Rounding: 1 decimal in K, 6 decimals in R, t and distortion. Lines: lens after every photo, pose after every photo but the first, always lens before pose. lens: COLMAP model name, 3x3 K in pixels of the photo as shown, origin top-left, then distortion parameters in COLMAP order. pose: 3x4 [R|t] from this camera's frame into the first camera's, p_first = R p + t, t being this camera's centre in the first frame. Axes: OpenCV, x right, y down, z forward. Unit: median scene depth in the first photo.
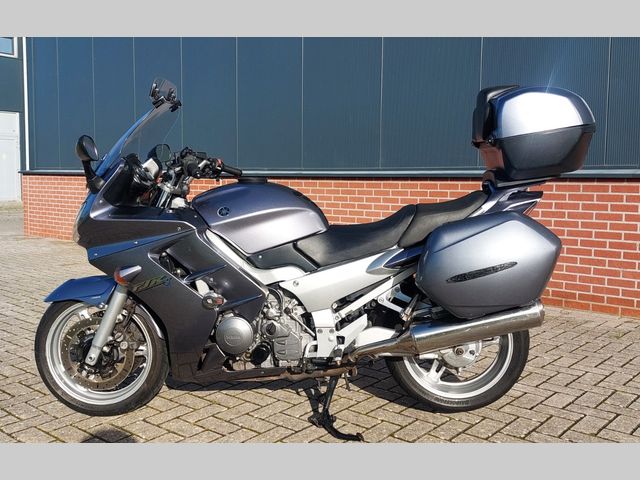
lens RADIAL K [[679.0, 0, 320.0], [0, 679.0, 240.0], [0, 0, 1]] dist [0.041665, -0.002752]
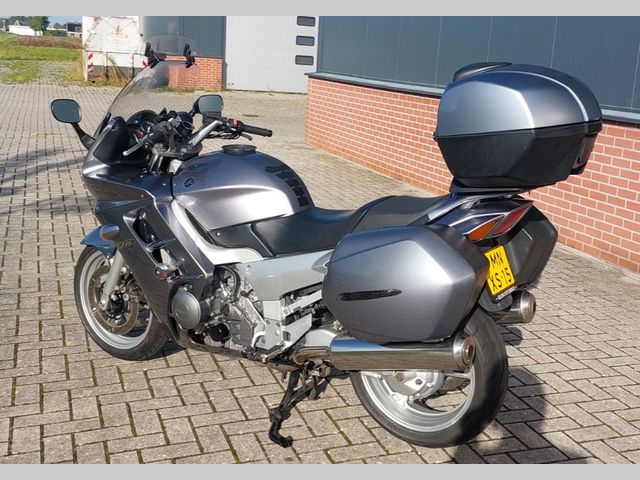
lens RADIAL K [[842.3, 0, 303.7], [0, 842.3, 240.2], [0, 0, 1]] dist [0.030239, 0.042654]
pose [[0.857192, 0.146312, -0.493776, 0.592008], [-0.088622, 0.986399, 0.138435, -0.139333], [0.507315, -0.074906, 0.858499, 0.048315]]
